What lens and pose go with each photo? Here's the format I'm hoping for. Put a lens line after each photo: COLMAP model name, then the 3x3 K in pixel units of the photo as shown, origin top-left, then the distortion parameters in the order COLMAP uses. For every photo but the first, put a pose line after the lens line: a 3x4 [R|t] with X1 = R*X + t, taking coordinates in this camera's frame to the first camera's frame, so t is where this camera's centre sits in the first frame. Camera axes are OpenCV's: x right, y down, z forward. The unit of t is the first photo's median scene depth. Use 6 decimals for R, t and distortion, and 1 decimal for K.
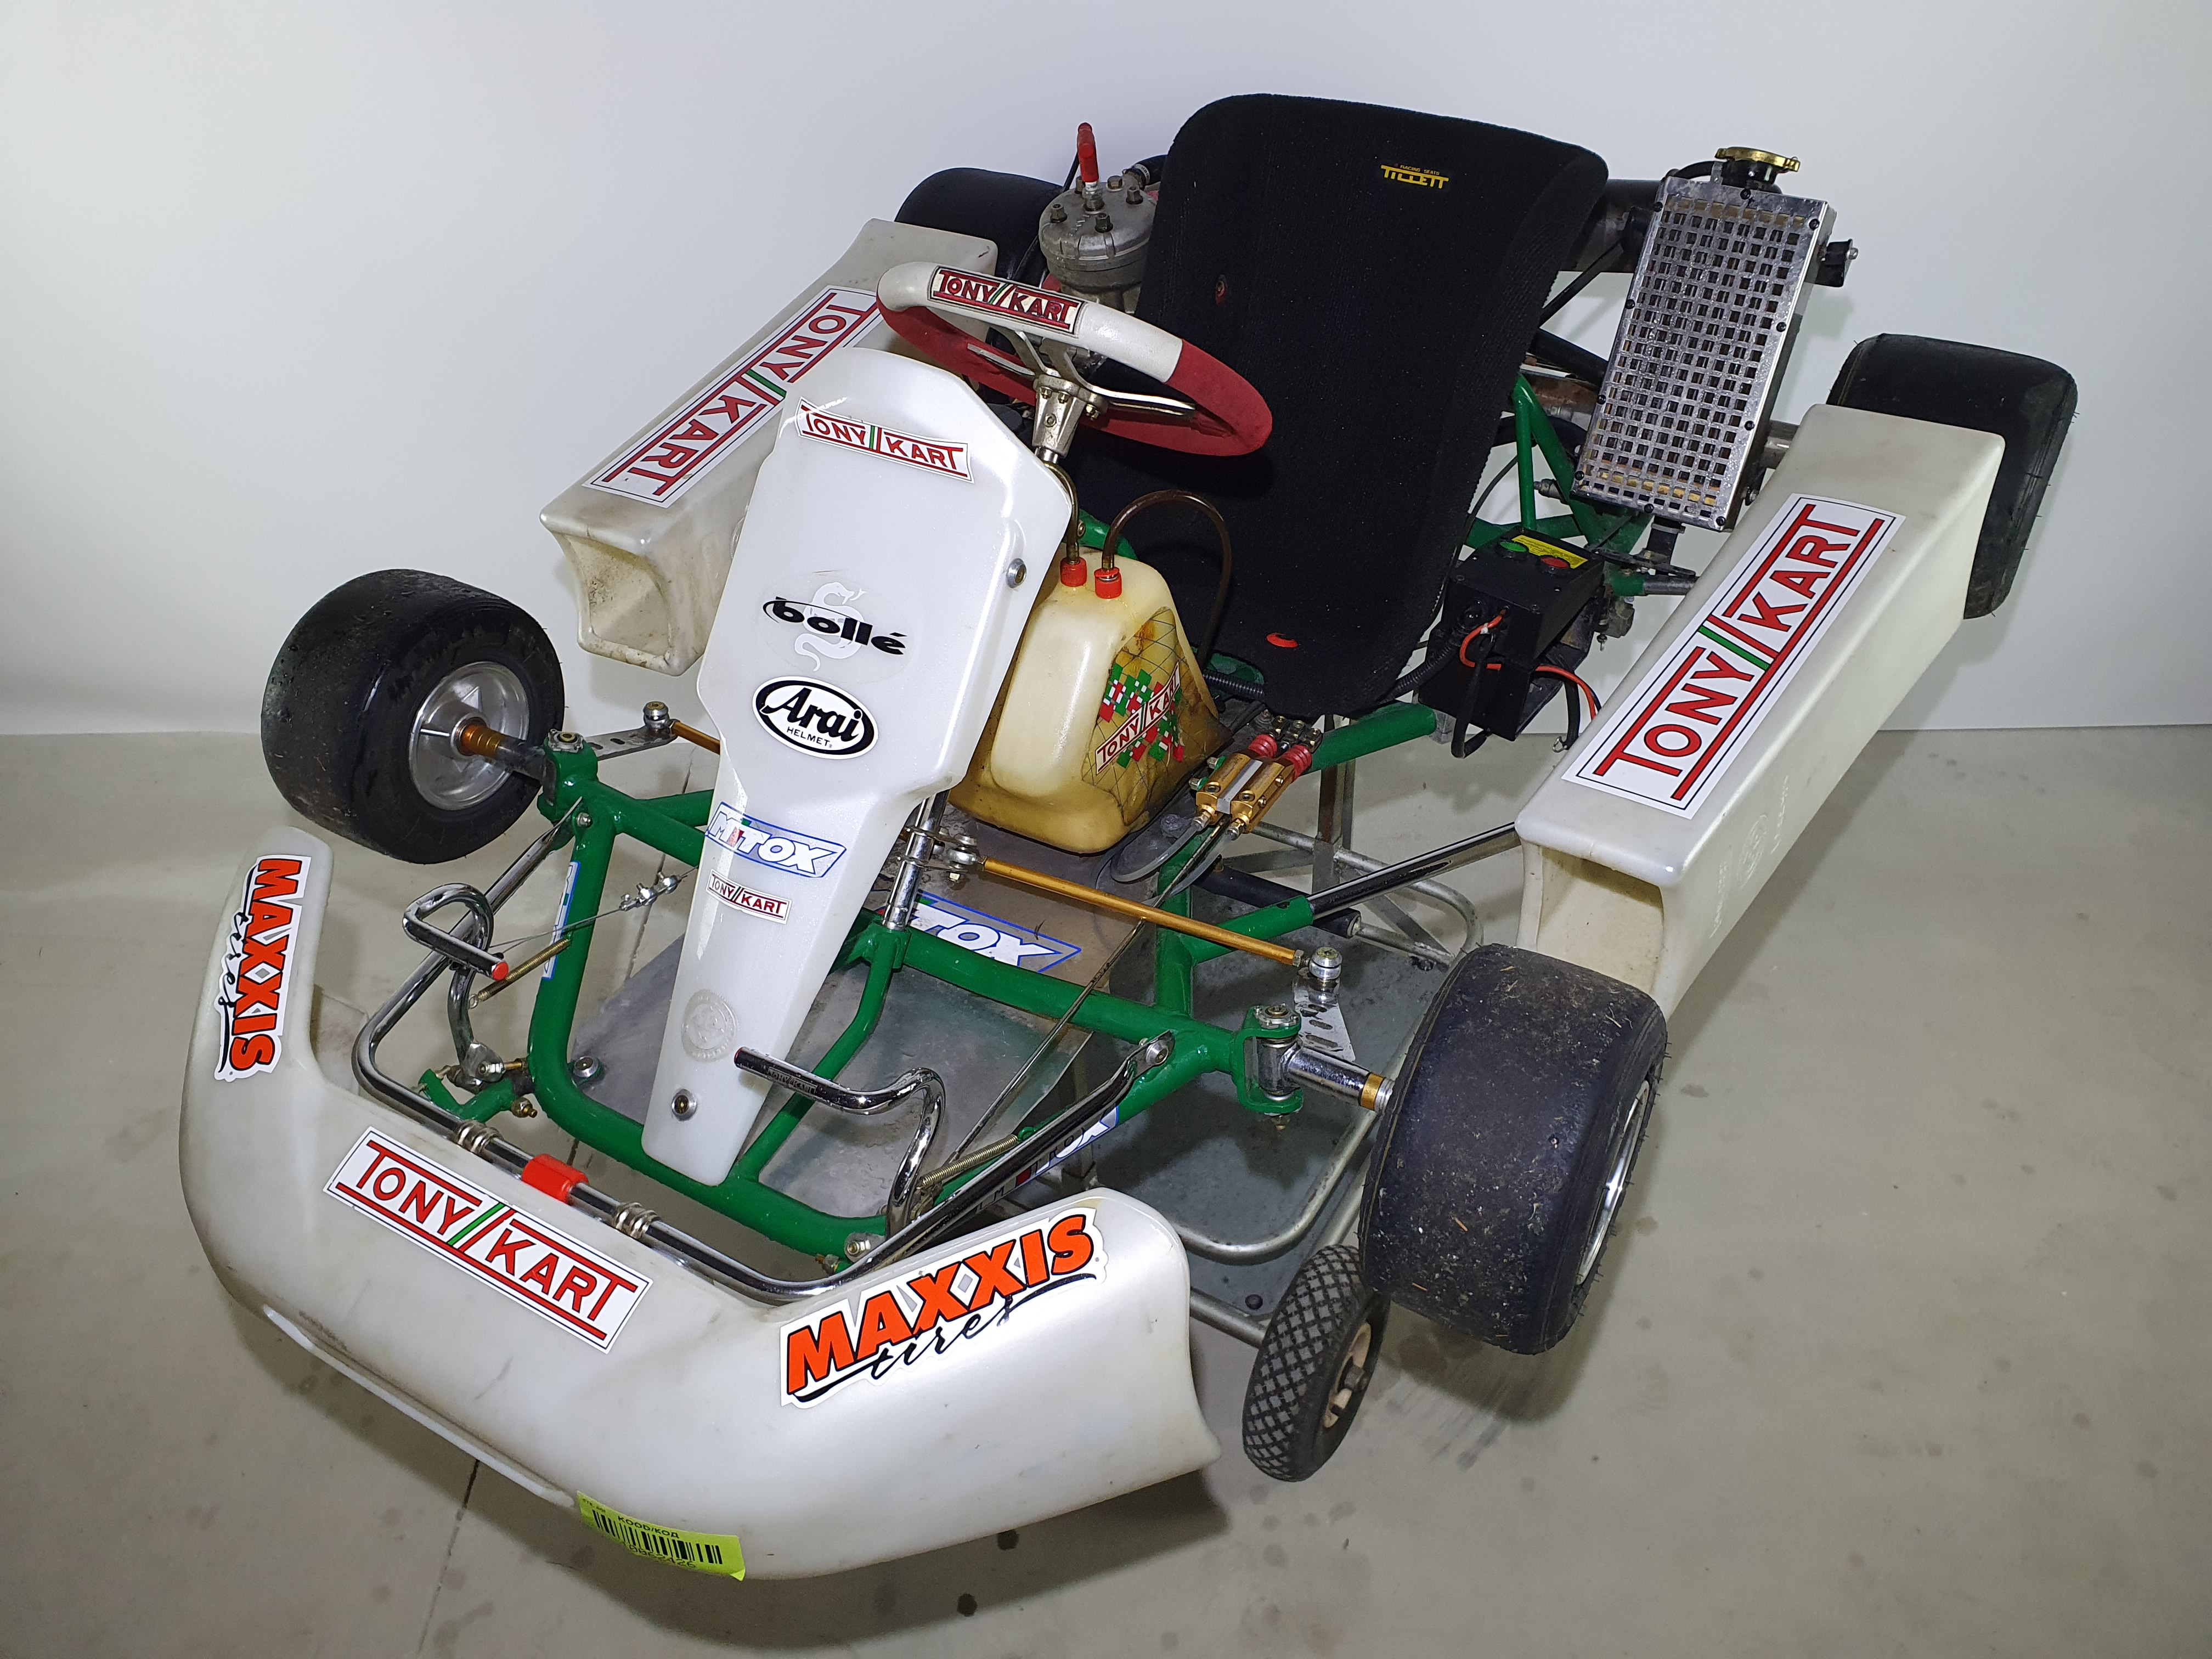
lens RADIAL K [[1666.1, 0, 1106.0], [0, 1666.1, 829.5], [0, 0, 1]] dist [-0.002214, -0.000546]
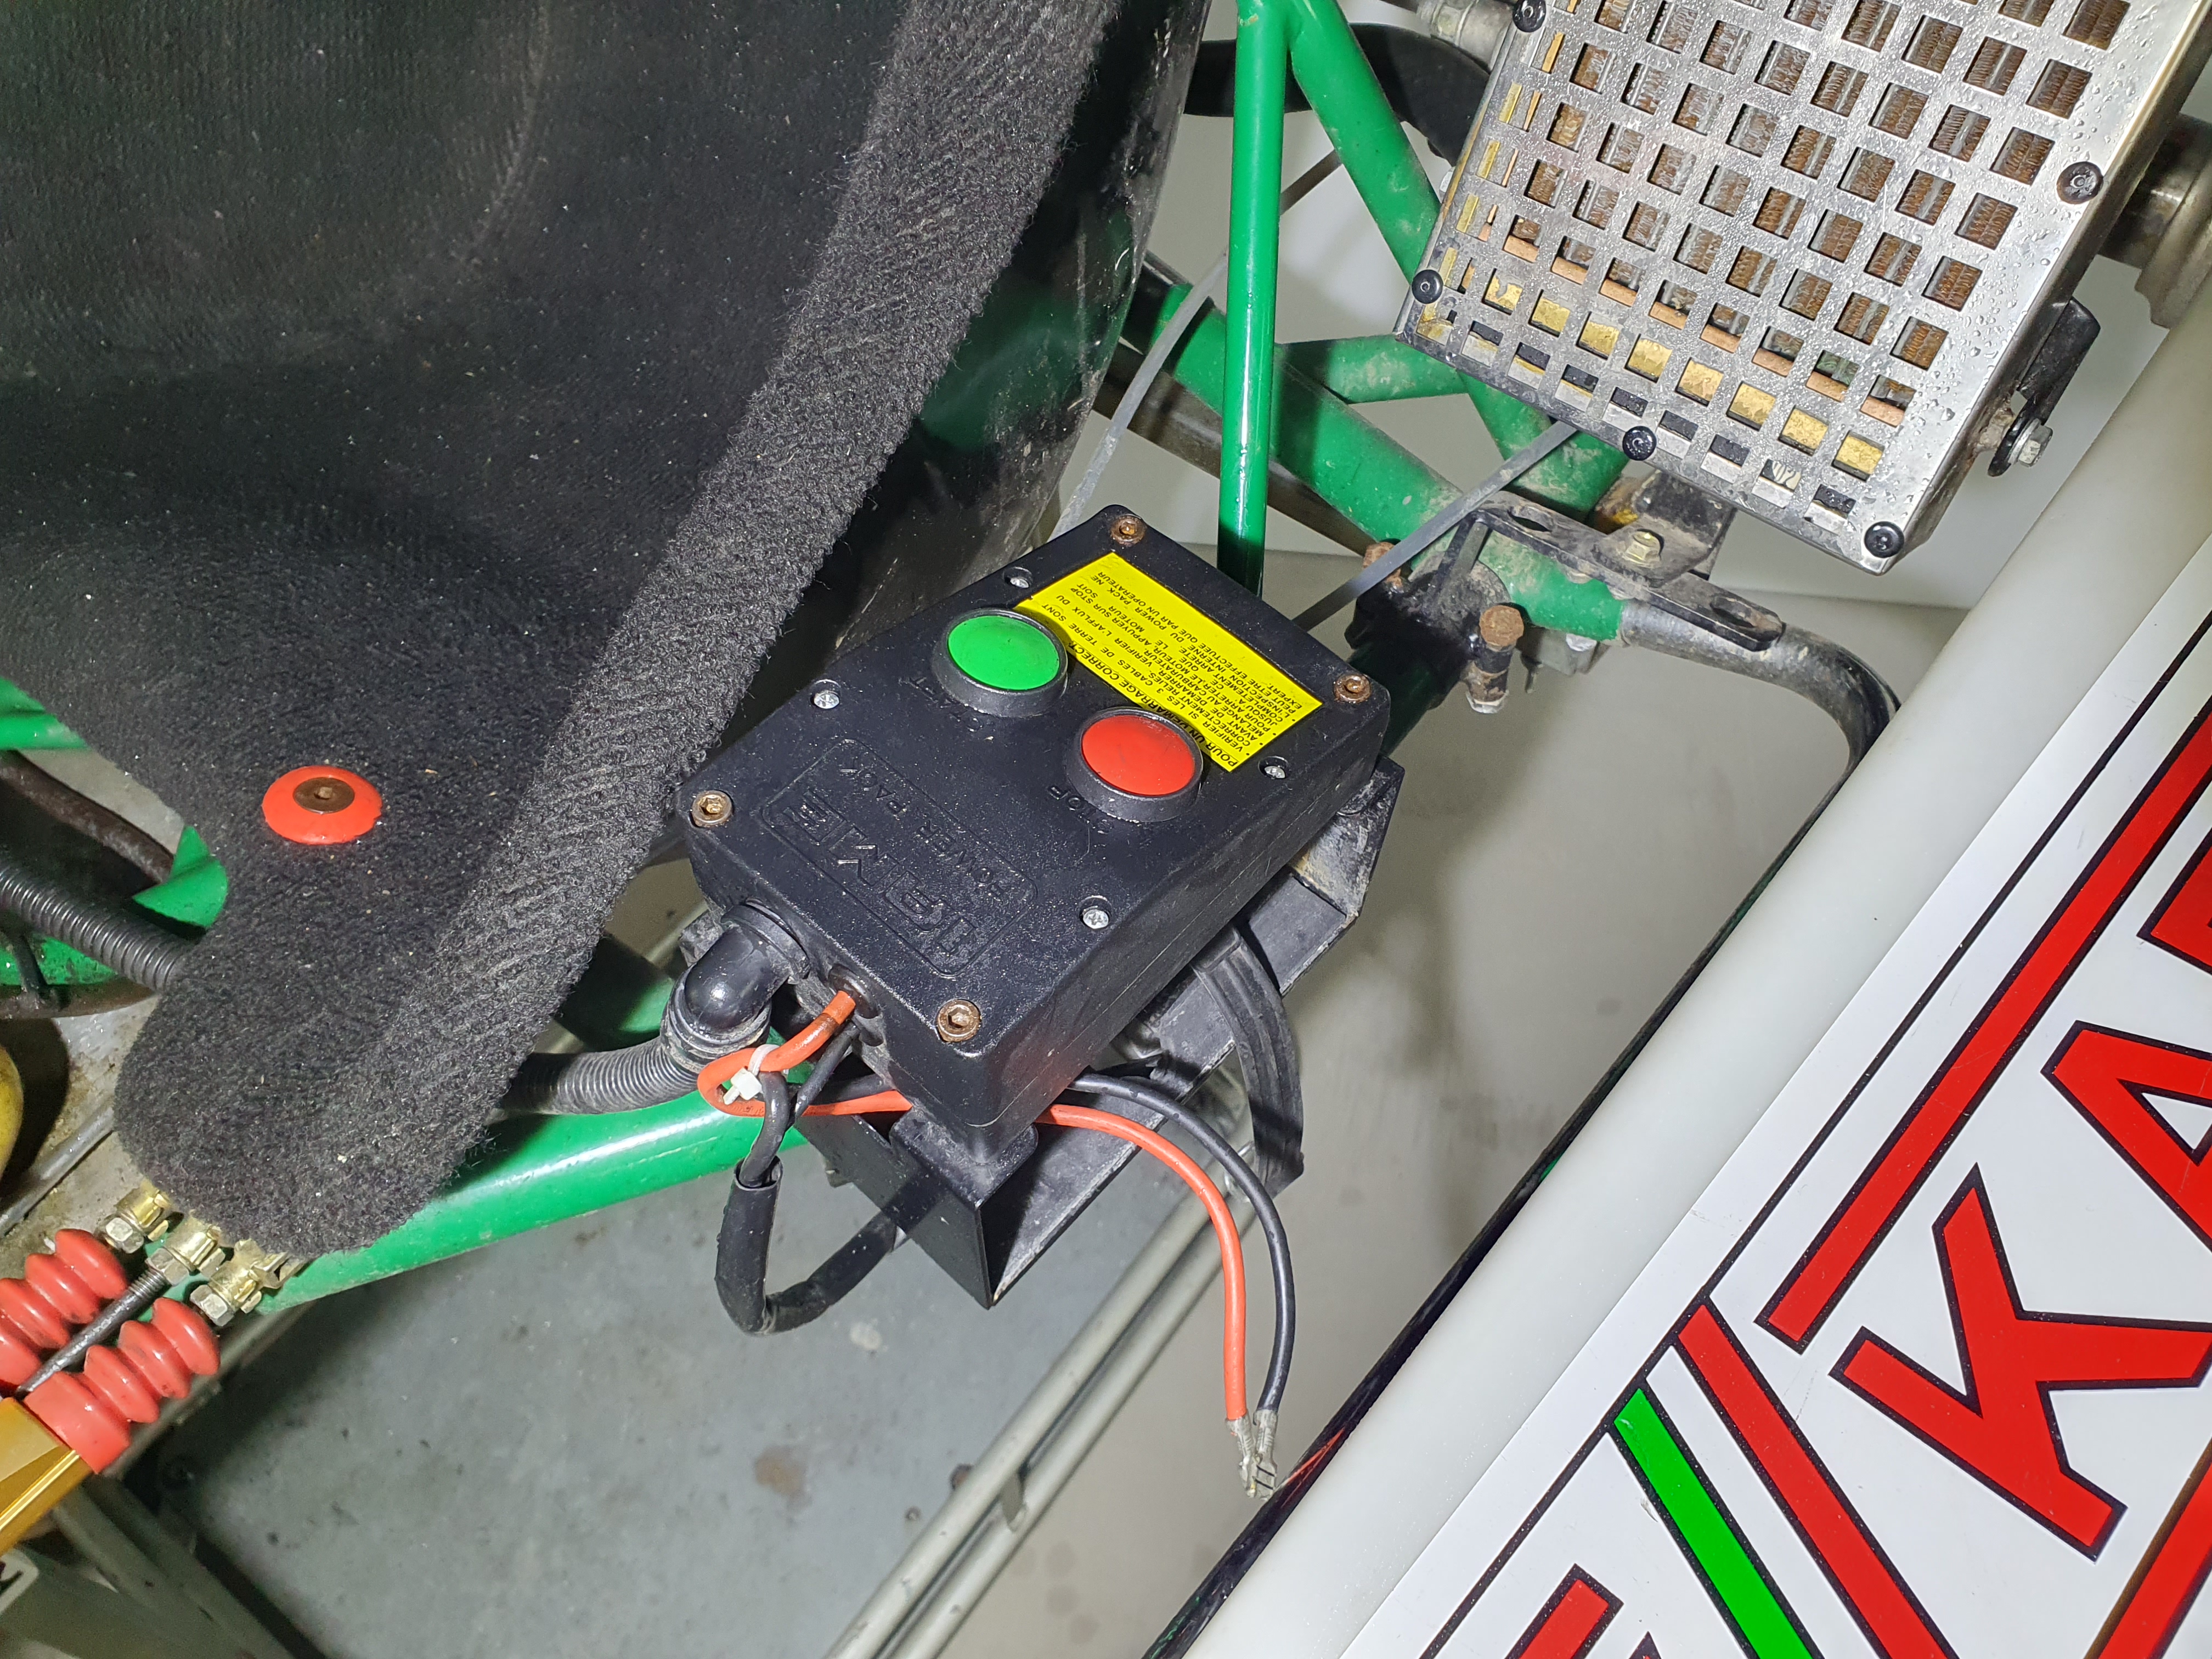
lens RADIAL K [[1780.4, 0, 1065.7], [0, 1780.4, 826.4], [0, 0, 1]] dist [-0.118664, 0.190066]
pose [[0.994046, 0.097463, -0.048713, 0.350333], [-0.082927, 0.966732, 0.241975, -0.270855], [0.070676, -0.236495, 0.969059, 0.965986]]
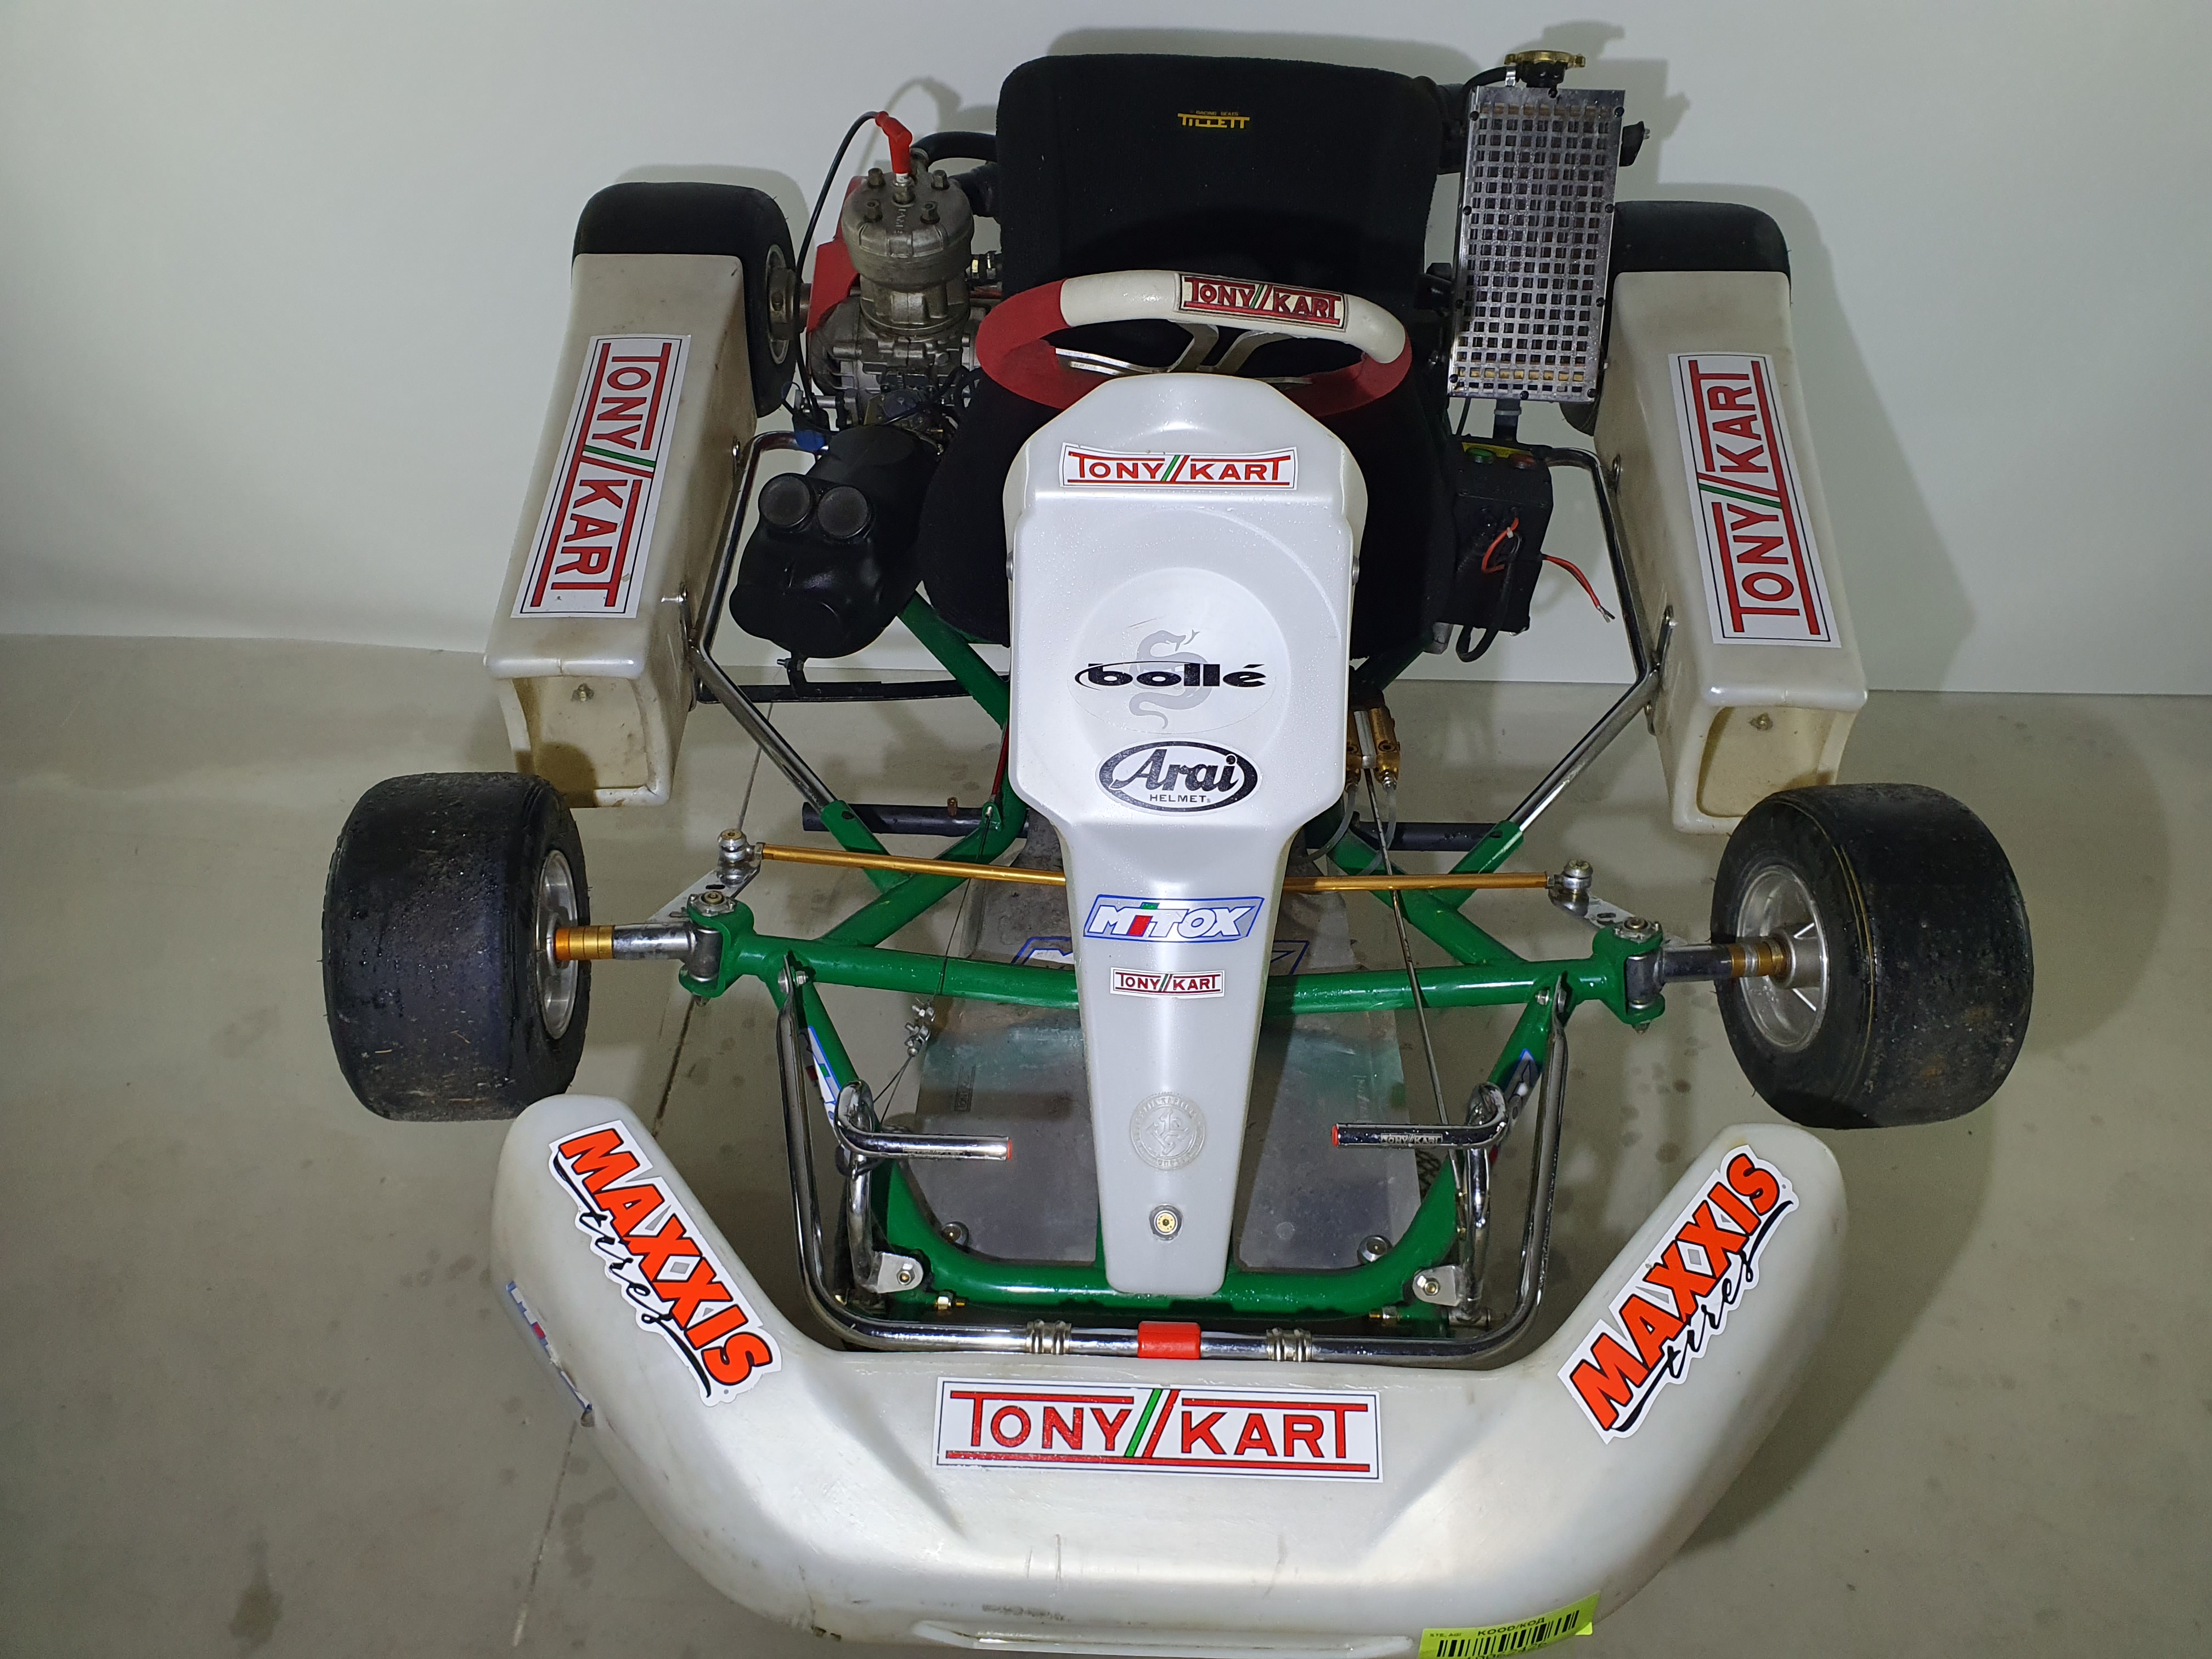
lens RADIAL K [[1672.8, 0, 1106.0], [0, 1672.8, 829.5], [0, 0, 1]] dist [0.009503, -0.004532]
pose [[0.879981, -0.292350, 0.374385, -0.560258], [0.282518, 0.955729, 0.082258, -0.125544], [-0.381859, 0.033385, 0.923617, 0.154925]]
